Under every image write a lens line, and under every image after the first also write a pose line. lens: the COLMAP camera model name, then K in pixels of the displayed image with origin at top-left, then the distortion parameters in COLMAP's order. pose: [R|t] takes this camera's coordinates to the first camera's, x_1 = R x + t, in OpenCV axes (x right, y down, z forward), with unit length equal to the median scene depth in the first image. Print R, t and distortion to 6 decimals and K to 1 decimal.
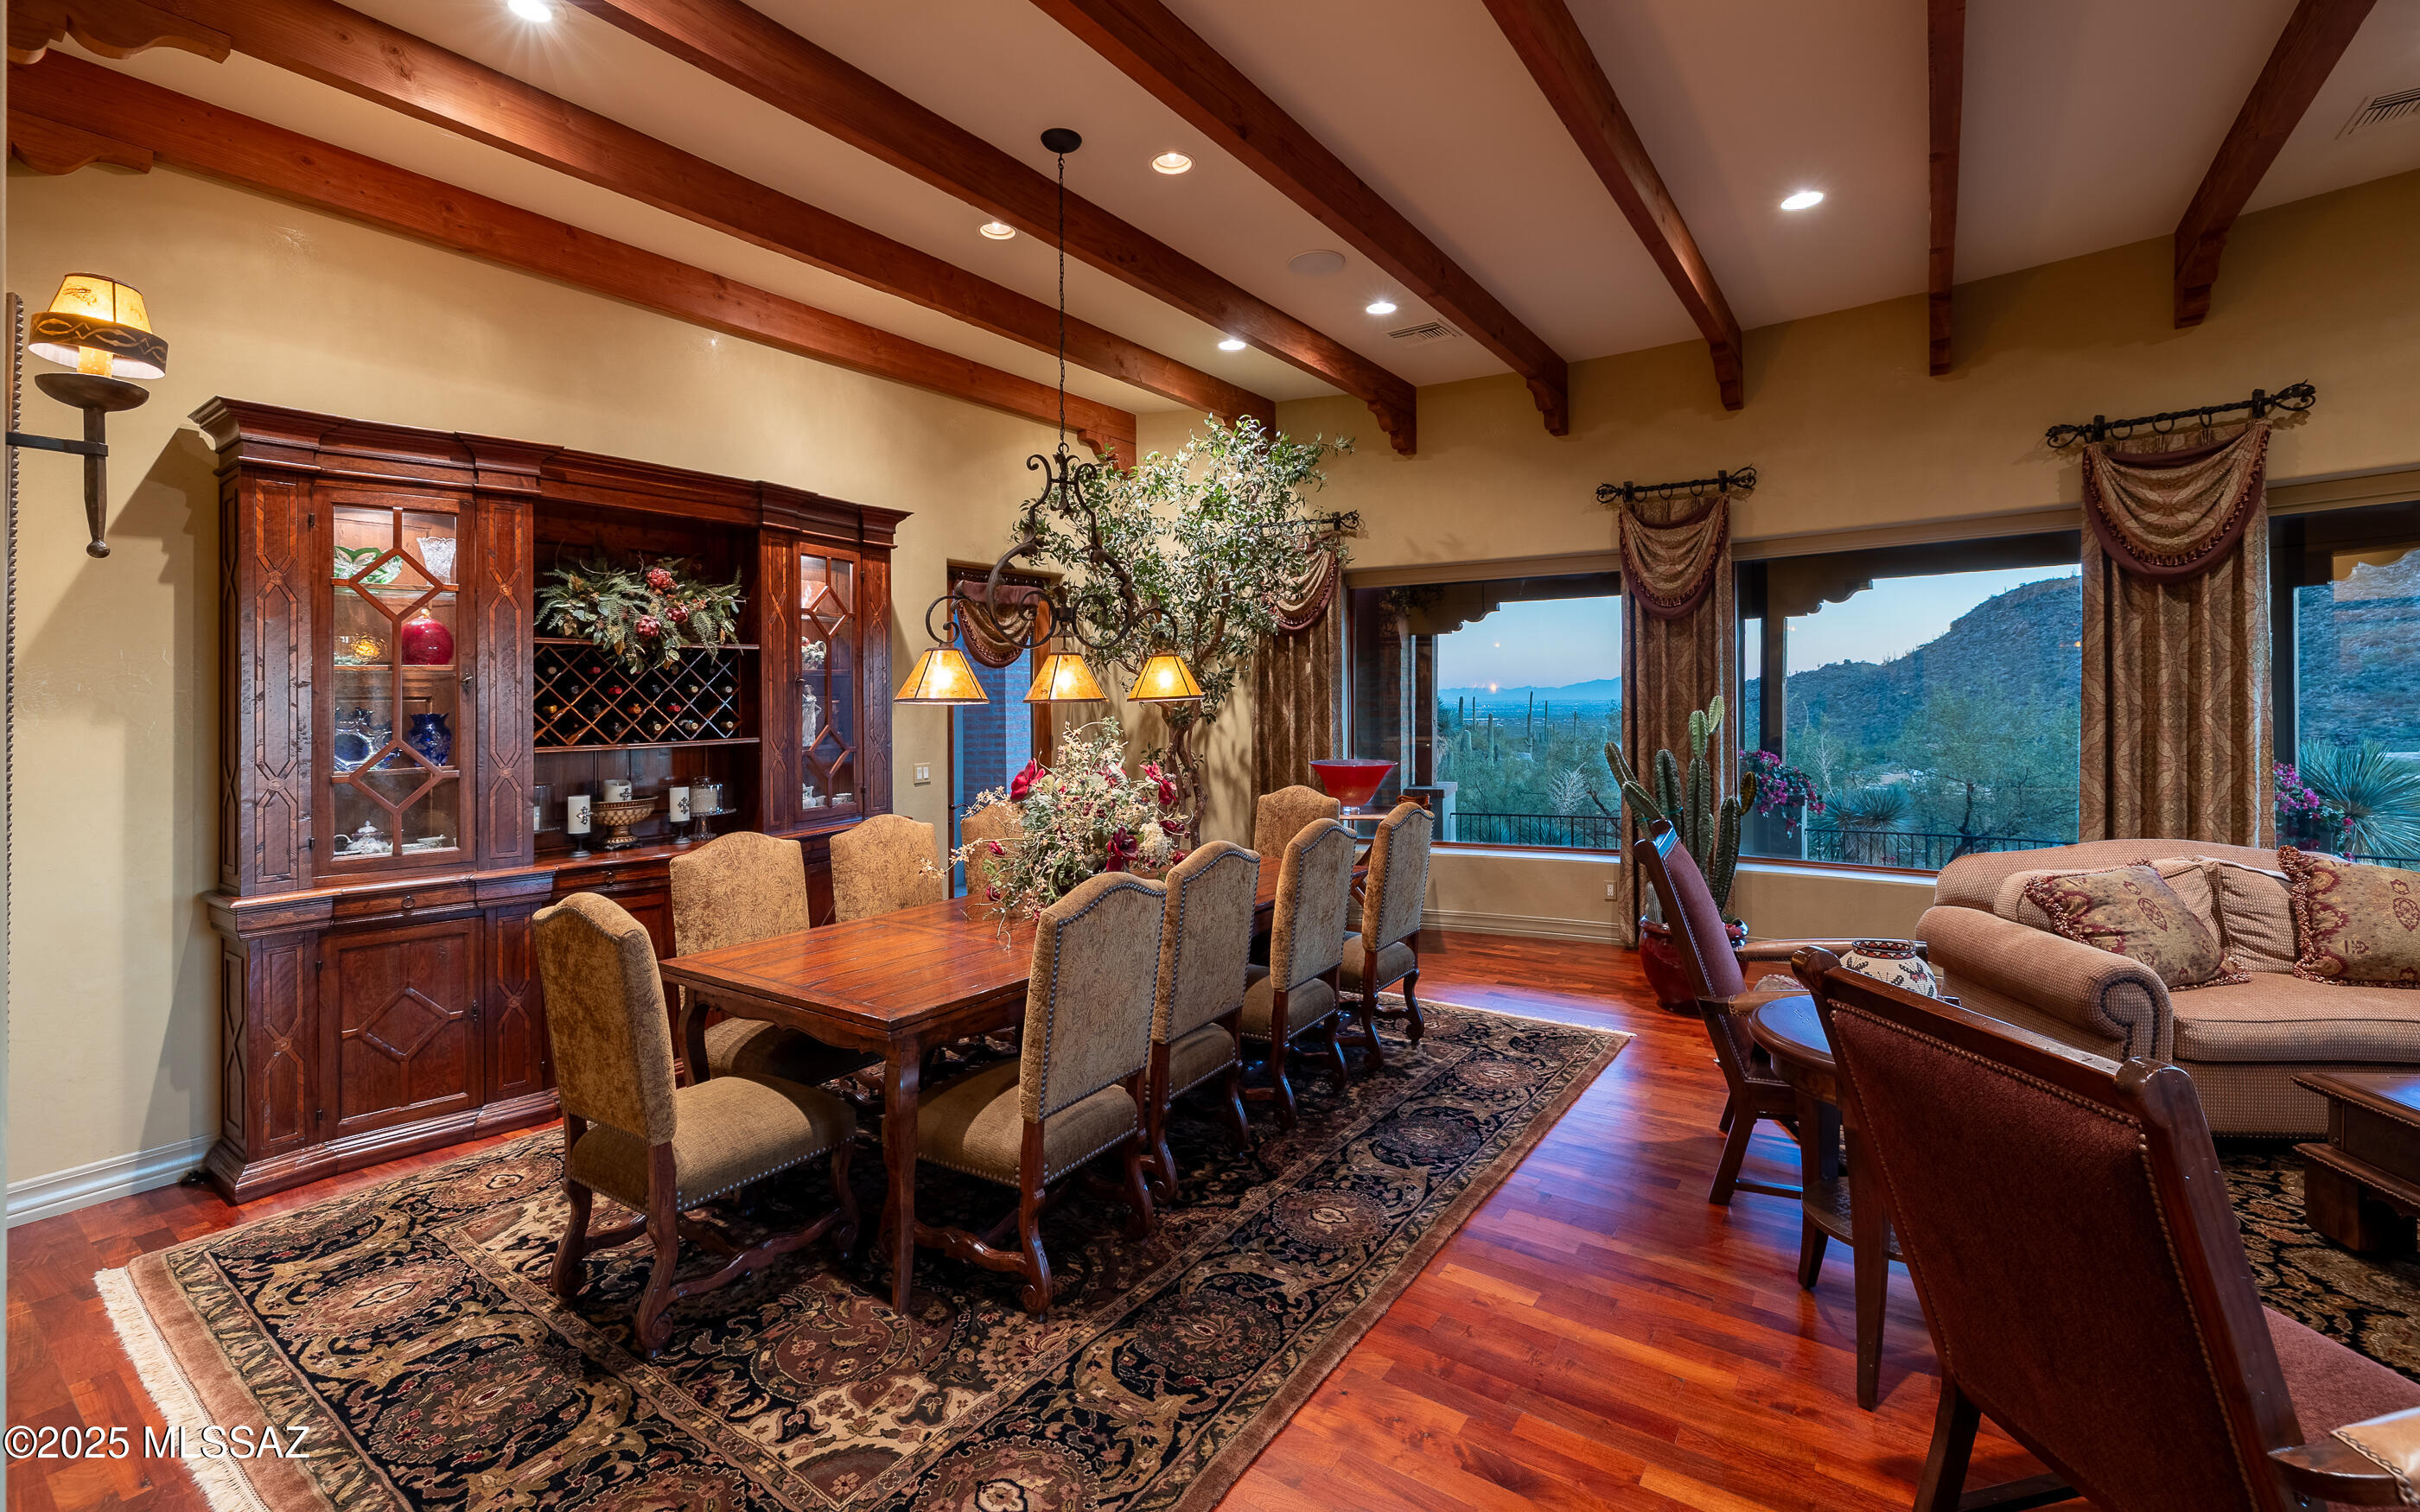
lens RADIAL K [[1030.3, 0, 1206.8], [0, 1030.3, 695.6], [0, 0, 1]] dist [-0.000283, -0.000106]
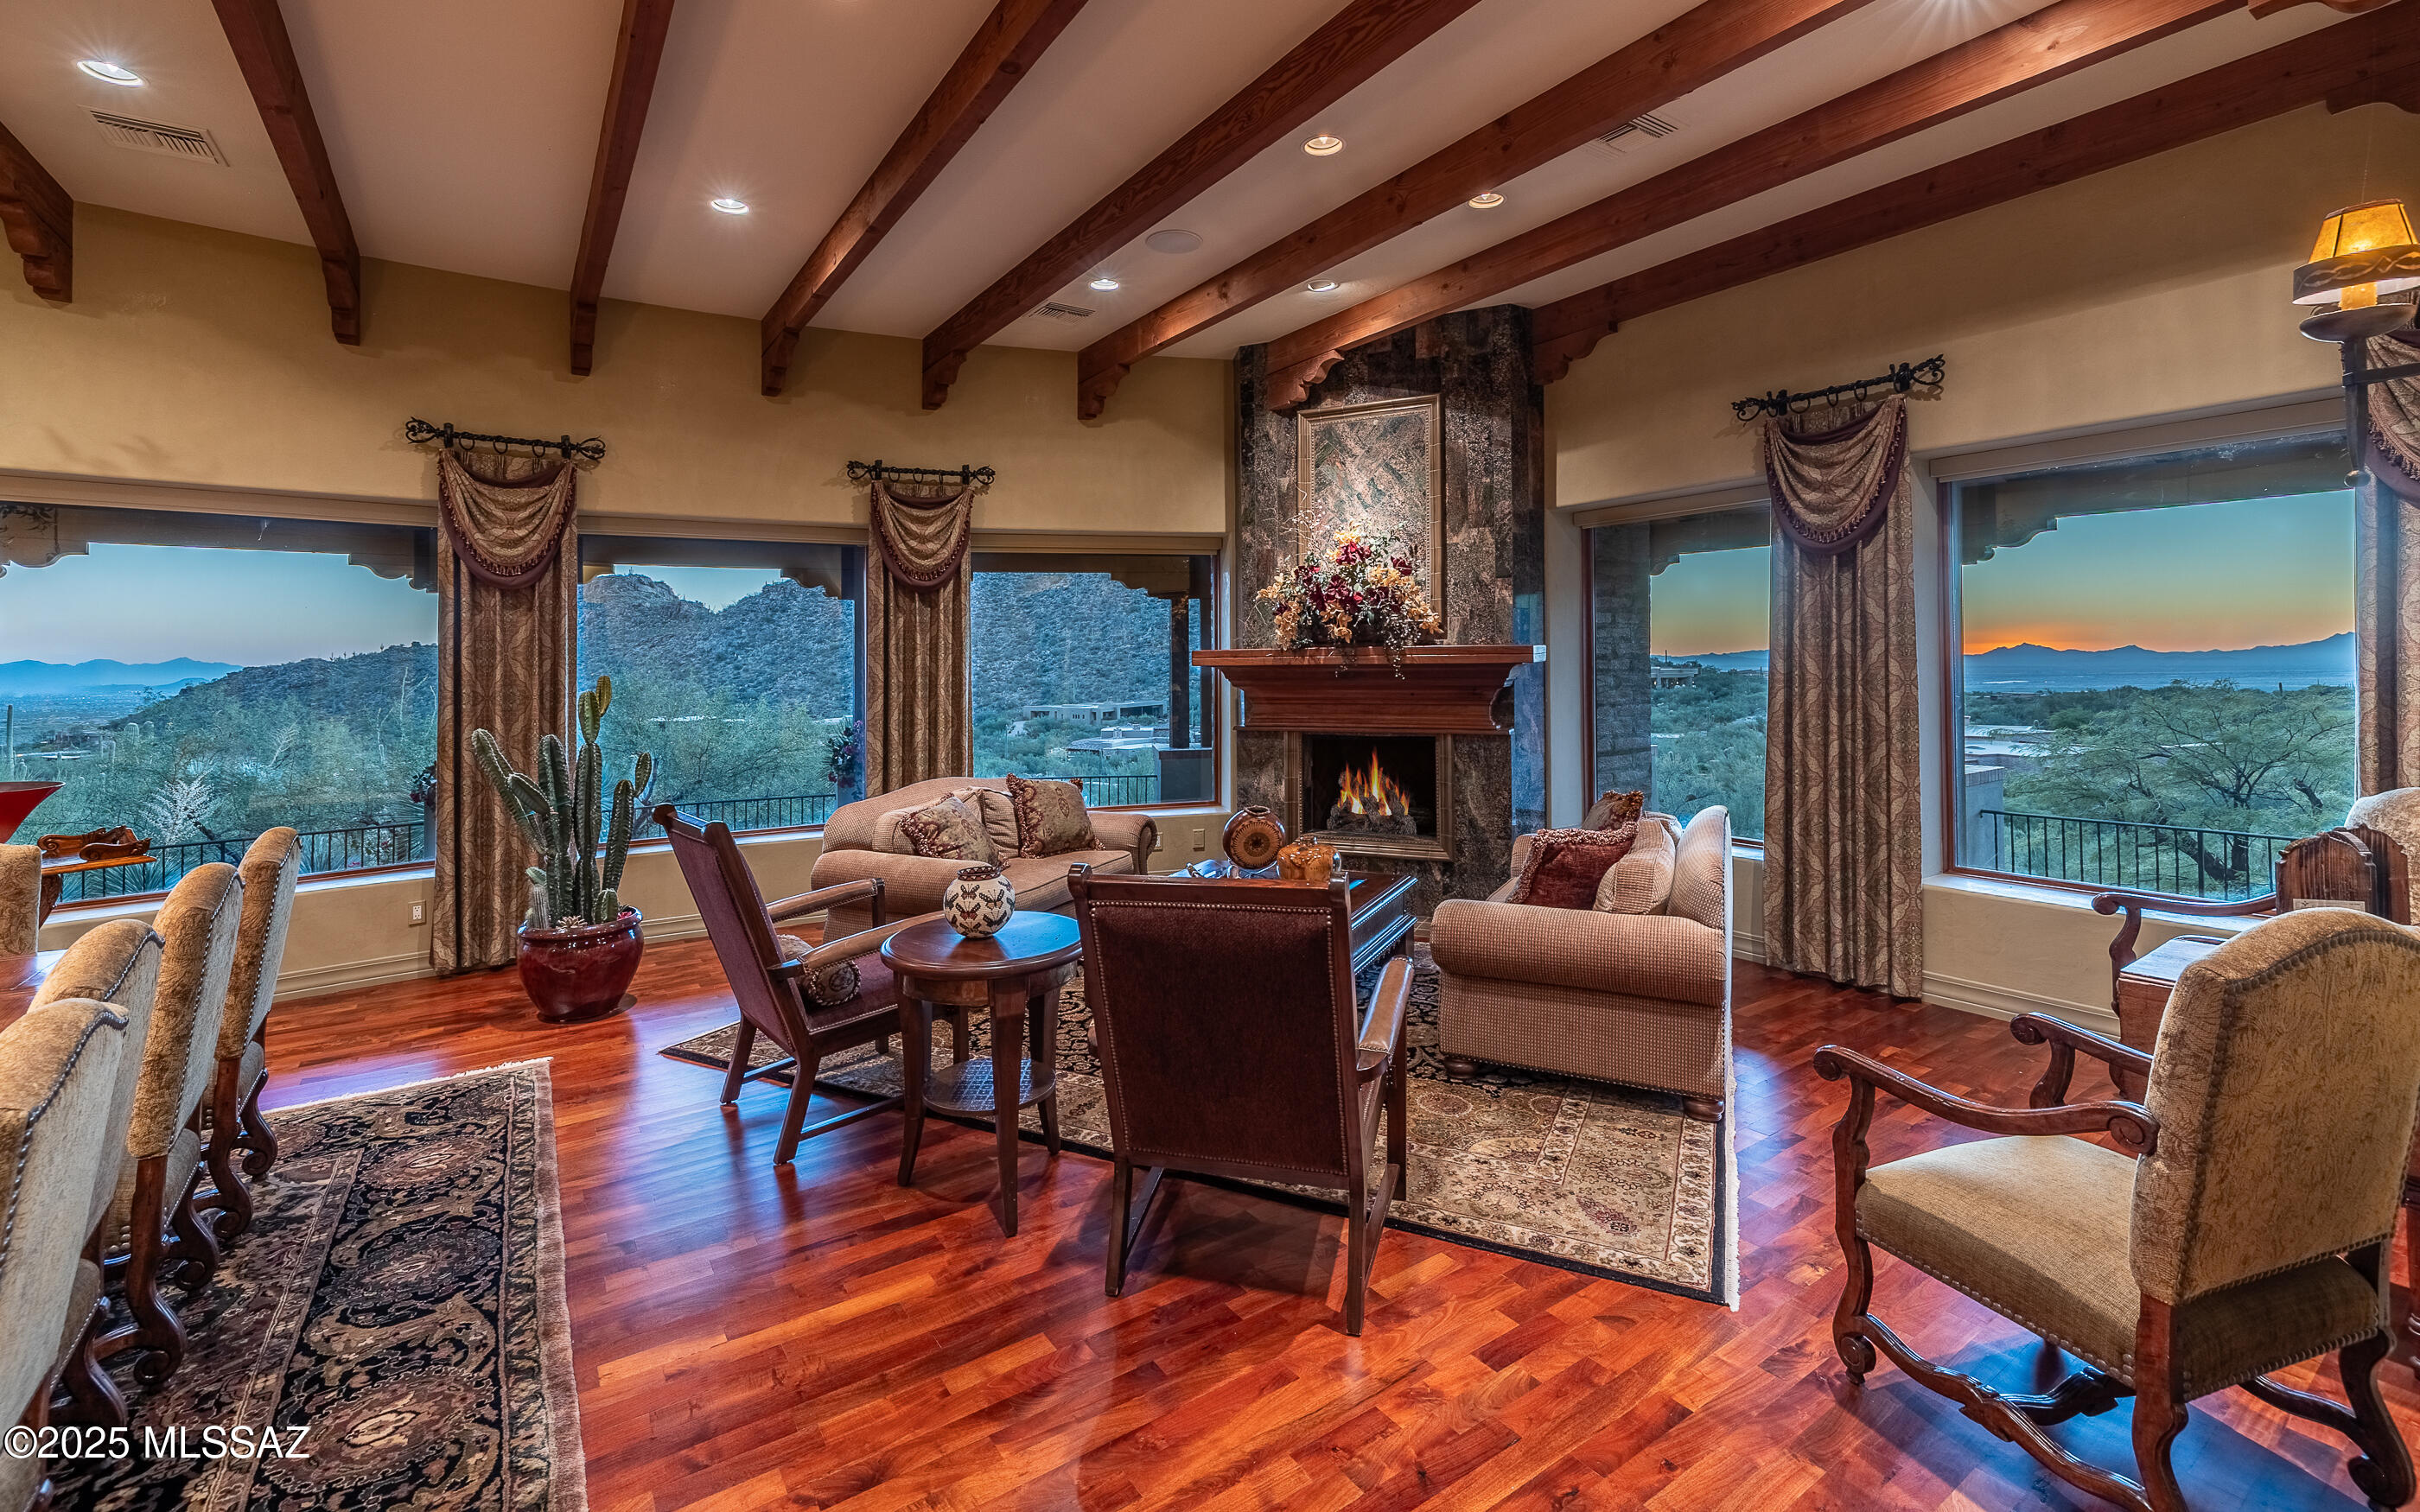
lens RADIAL K [[1041.2, 0, 1207.7], [0, 1041.2, 660.5], [0, 0, 1]] dist [-0.000864, 0.000239]
pose [[0.350552, 0.012953, 0.936454, -0.232155], [0.004723, 0.999867, -0.015598, 0.004984], [-0.936531, 0.009891, 0.350445, 0.158438]]
